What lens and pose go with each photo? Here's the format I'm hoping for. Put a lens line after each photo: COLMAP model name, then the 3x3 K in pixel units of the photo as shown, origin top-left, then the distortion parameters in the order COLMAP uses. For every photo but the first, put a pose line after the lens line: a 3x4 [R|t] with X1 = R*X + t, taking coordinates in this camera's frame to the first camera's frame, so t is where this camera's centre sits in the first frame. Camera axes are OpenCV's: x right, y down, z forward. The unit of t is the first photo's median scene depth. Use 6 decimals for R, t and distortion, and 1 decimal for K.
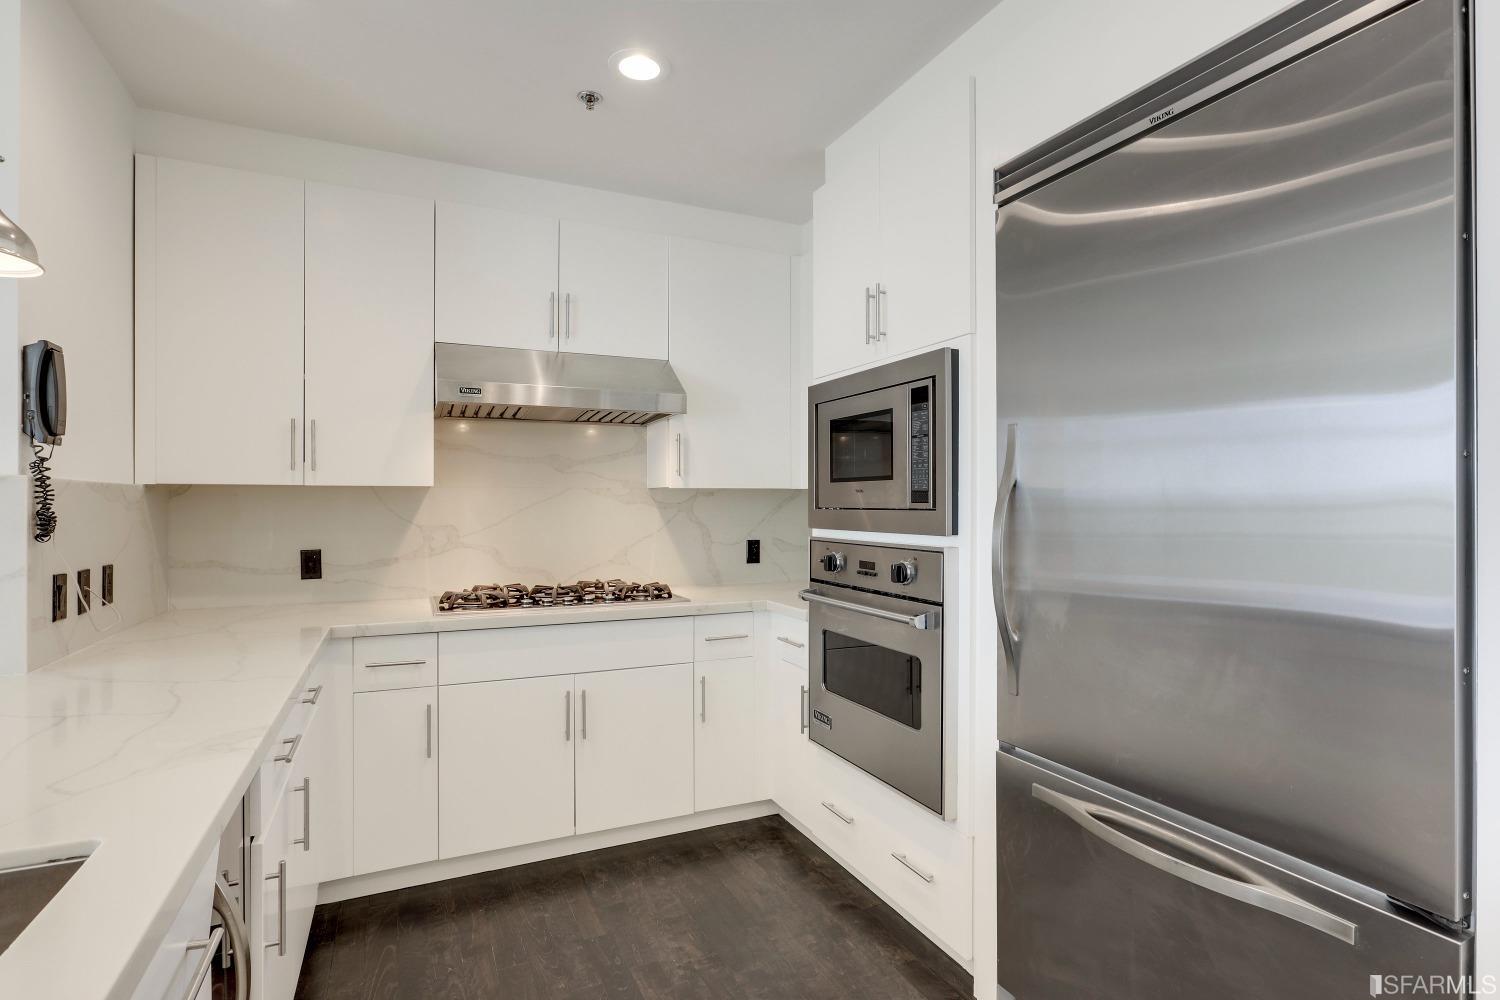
lens RADIAL K [[757.1, 0, 743.2], [0, 757.1, 501.6], [0, 0, 1]] dist [-0.022074, 0.009630]
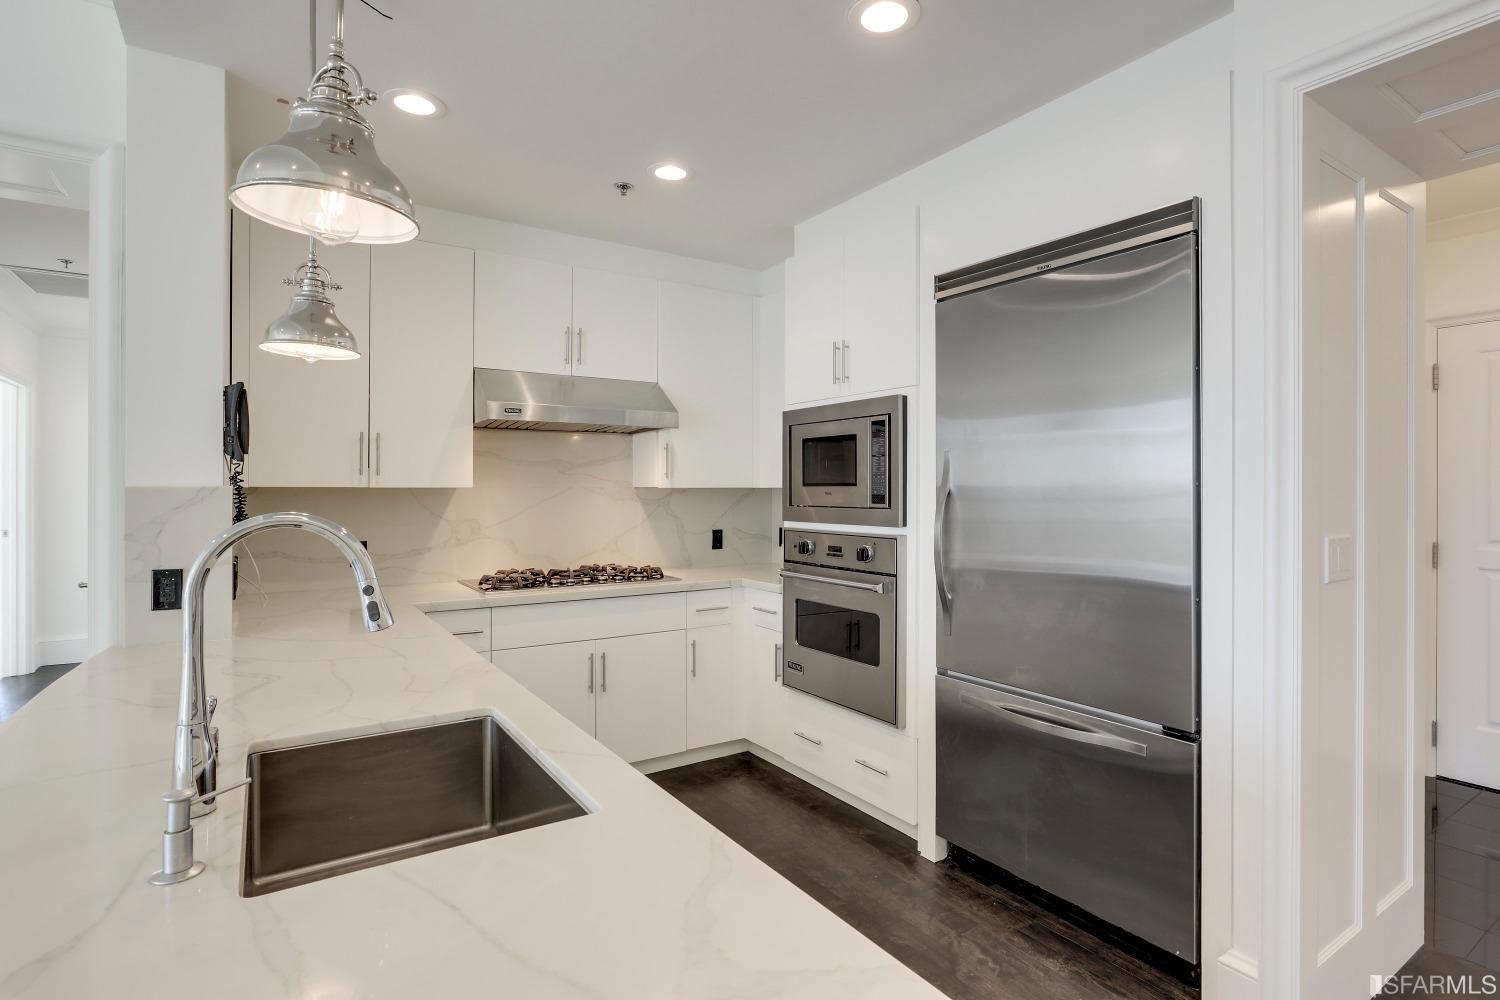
lens RADIAL K [[757.1, 0, 747.8], [0, 757.1, 489.1], [0, 0, 1]] dist [-0.022074, 0.009630]
pose [[0.988548, 0.000995, 0.150906, -0.172327], [-0.001003, 0.999999, -0.000017, -0.019778], [-0.150906, -0.000134, 0.988548, -0.275113]]
